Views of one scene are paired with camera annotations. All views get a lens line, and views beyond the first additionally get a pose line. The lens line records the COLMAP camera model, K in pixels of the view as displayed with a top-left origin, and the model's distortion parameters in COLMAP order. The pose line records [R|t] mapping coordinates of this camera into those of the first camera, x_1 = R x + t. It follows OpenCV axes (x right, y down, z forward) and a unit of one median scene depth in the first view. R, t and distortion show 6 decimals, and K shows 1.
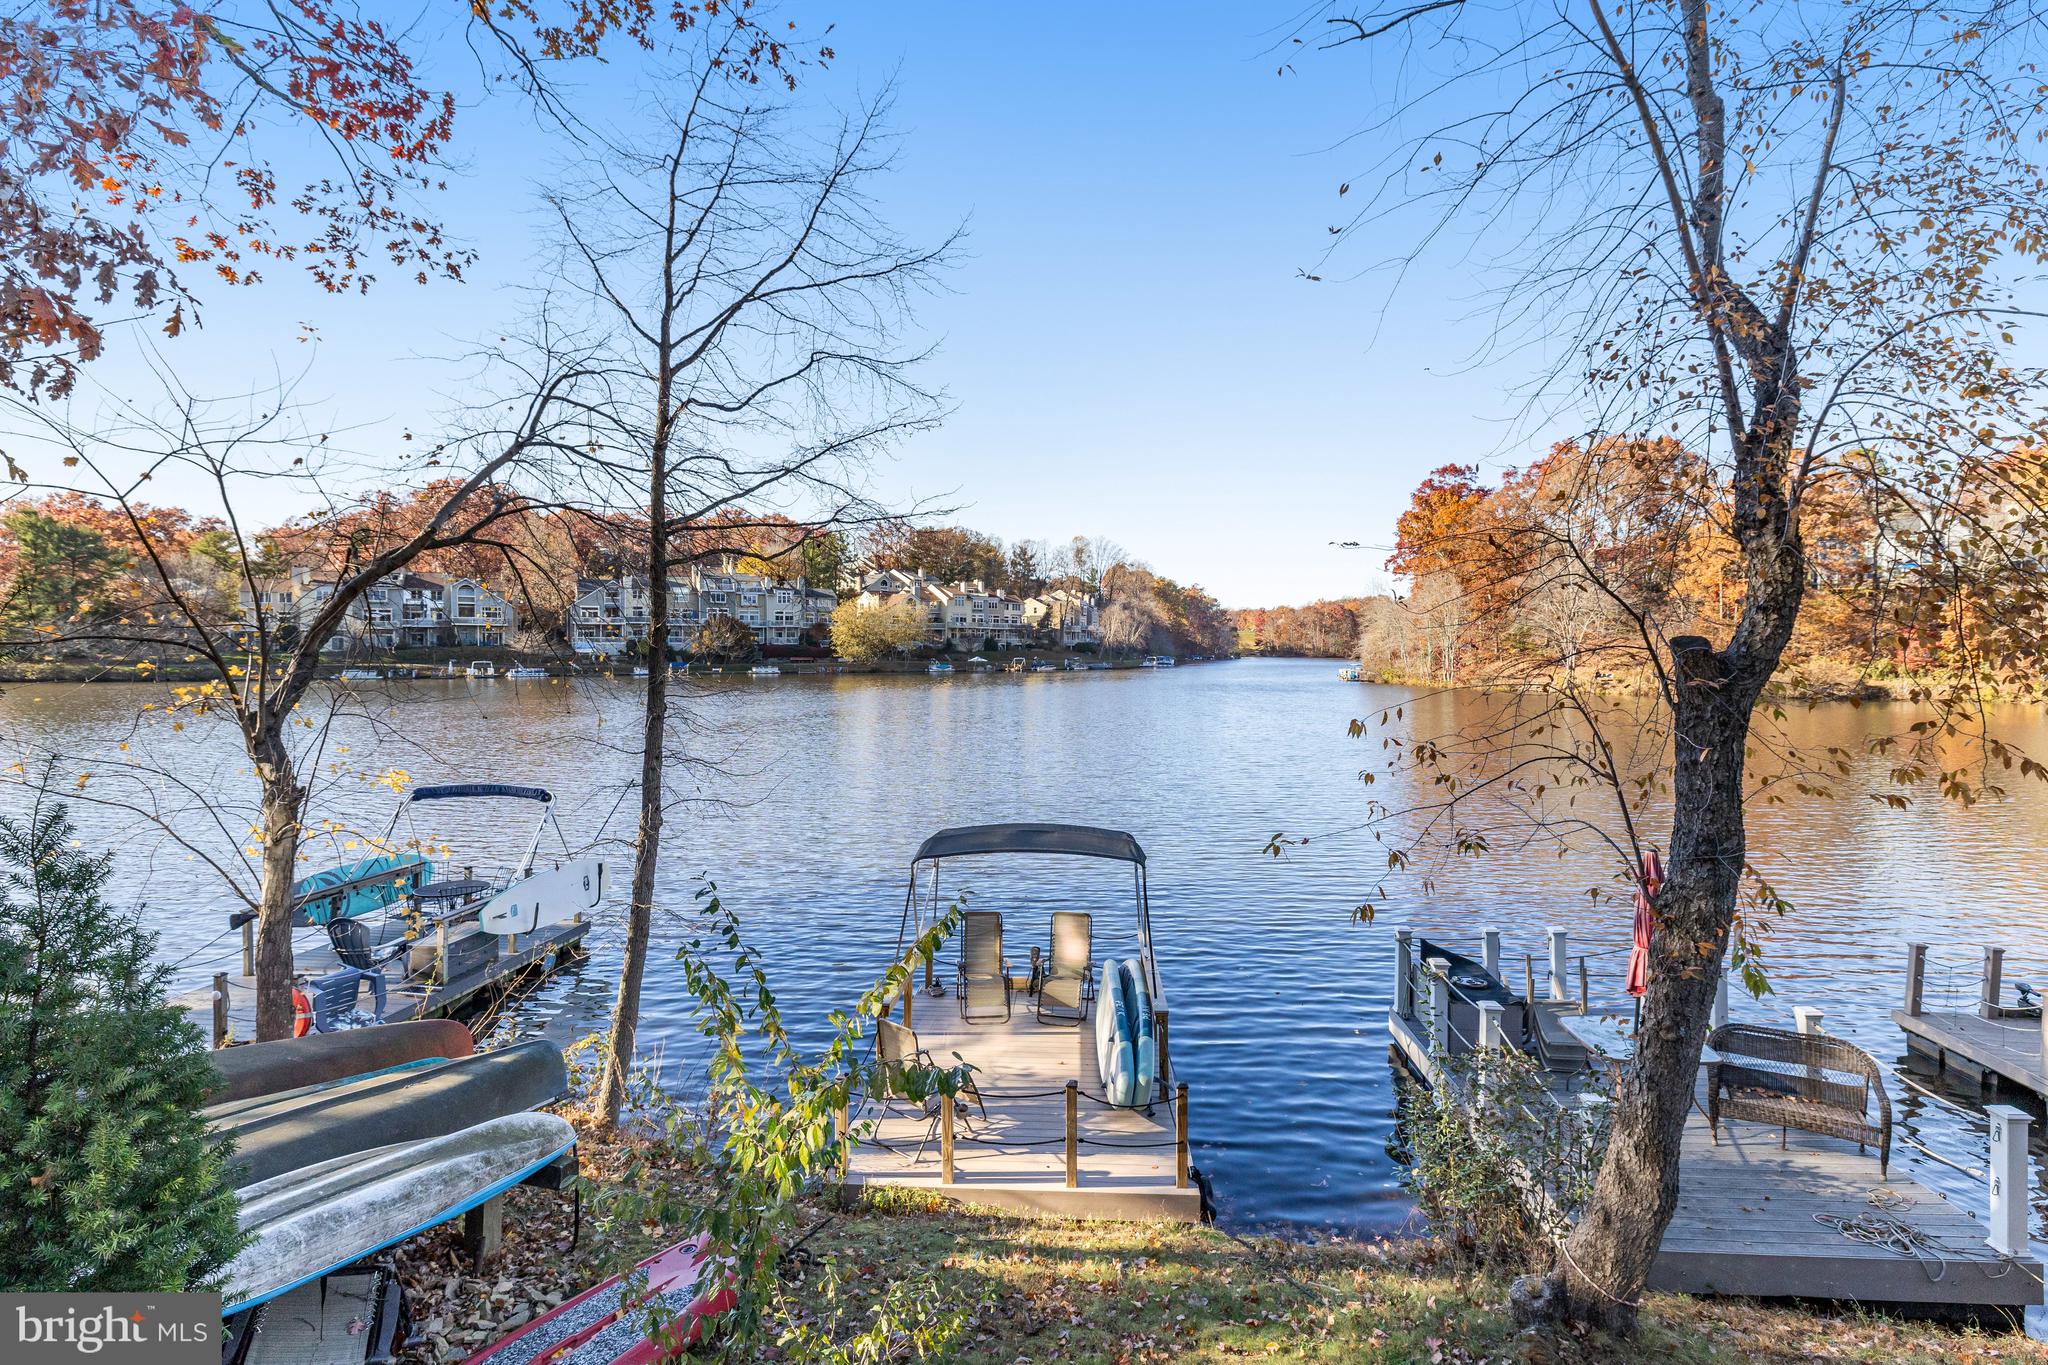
lens RADIAL K [[978.9, 0, 1037.8], [0, 978.9, 657.9], [0, 0, 1]] dist [-0.003555, -0.000089]
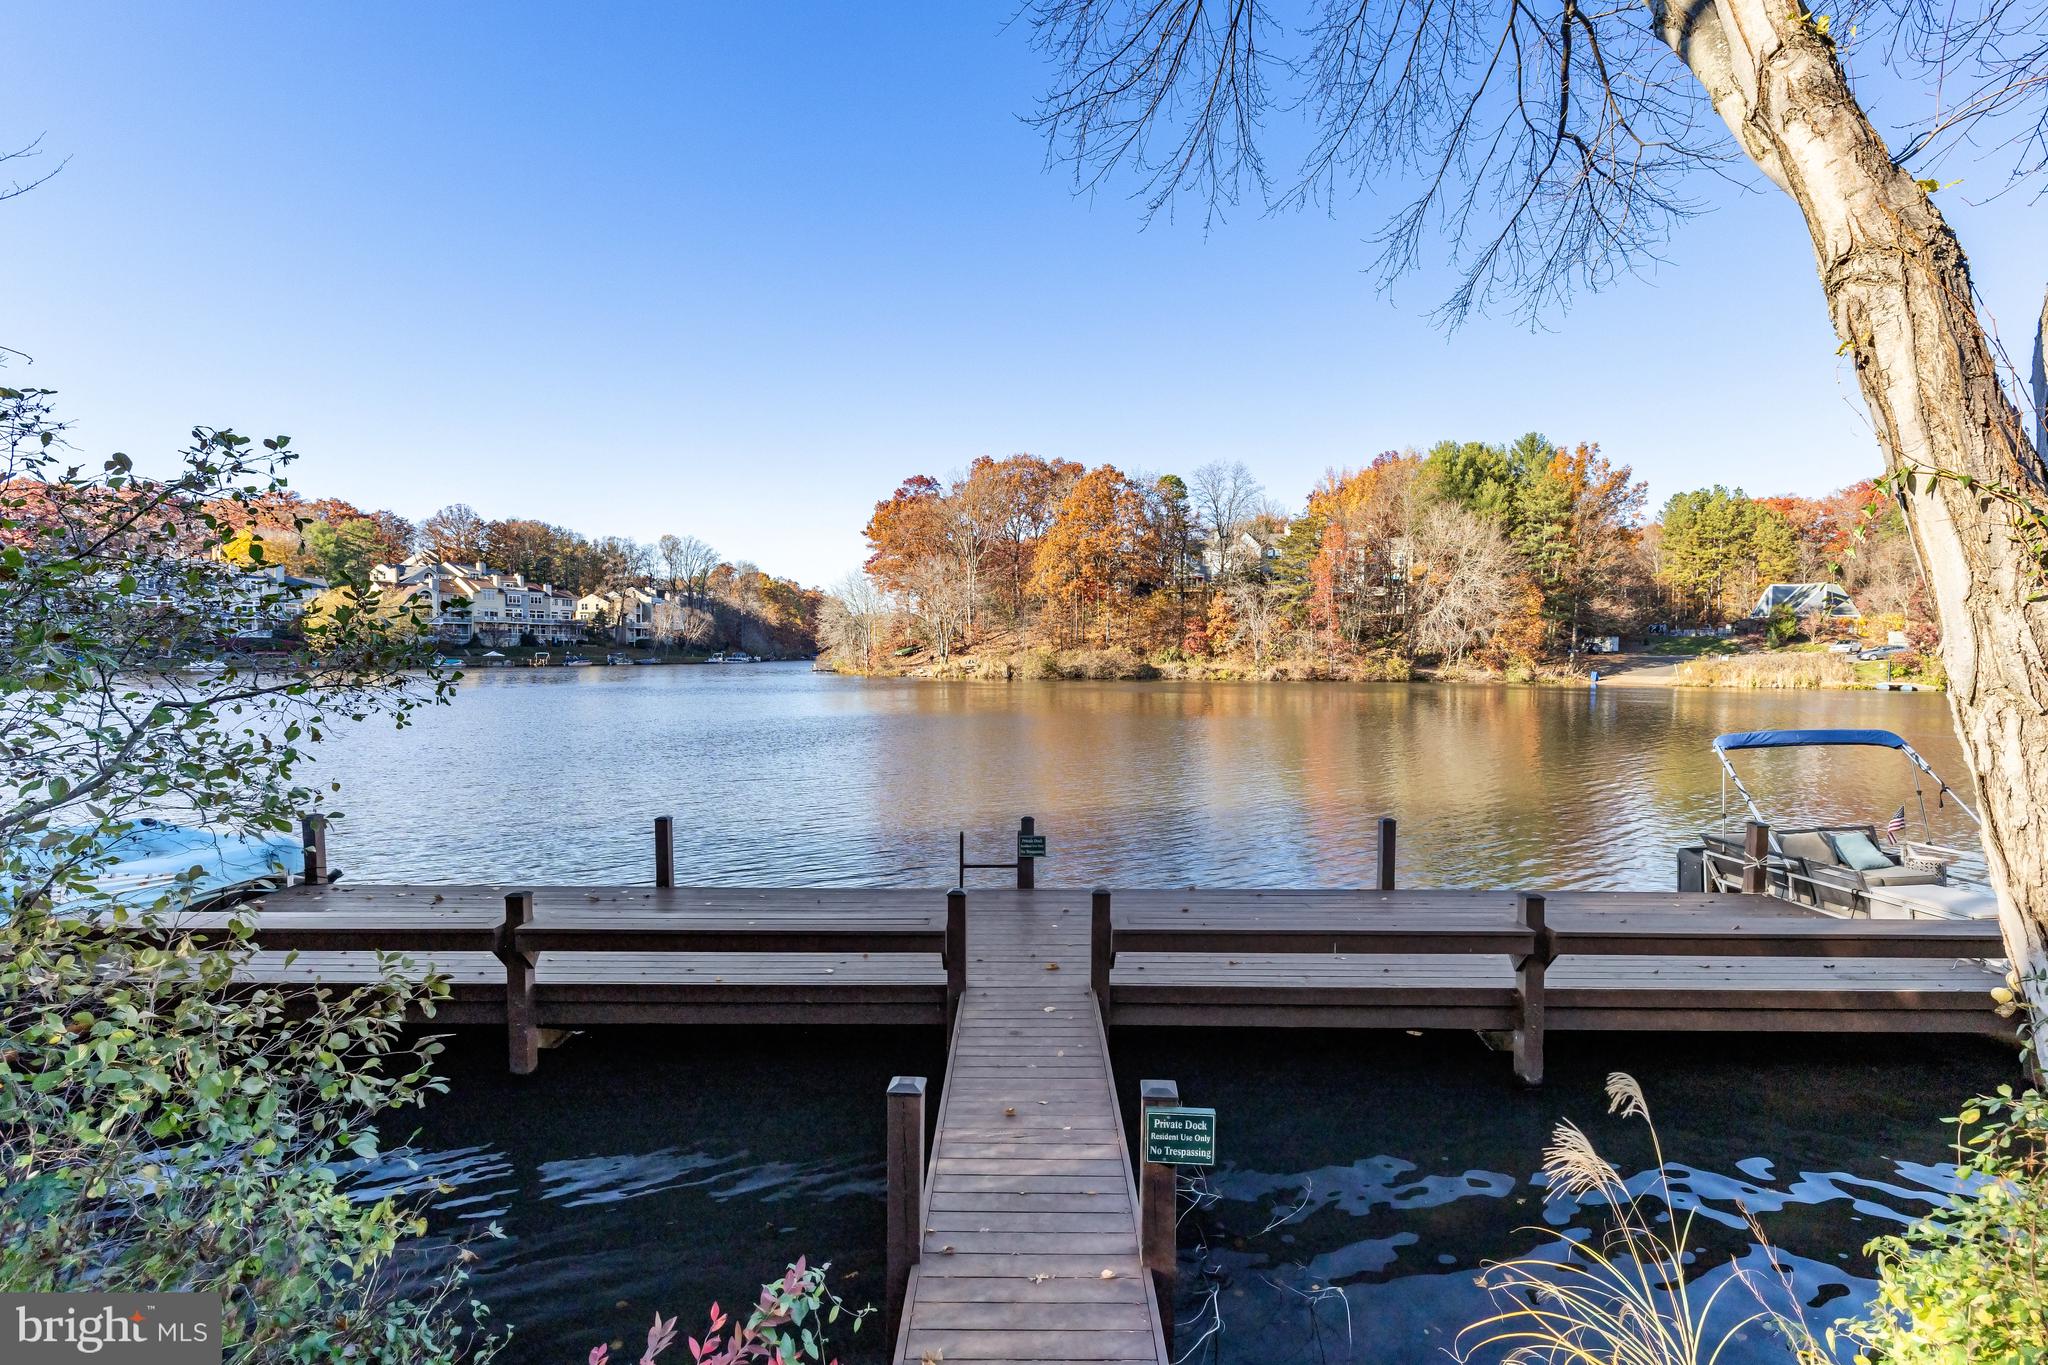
lens RADIAL K [[937.6, 0, 1017.3], [0, 937.6, 685.3], [0, 0, 1]] dist [-0.003976, 0.001821]
pose [[0.961271, -0.007868, 0.275492, 0.206156], [0.001255, 0.999707, 0.024171, 0.012520], [-0.275602, -0.022889, 0.960999, -0.051244]]
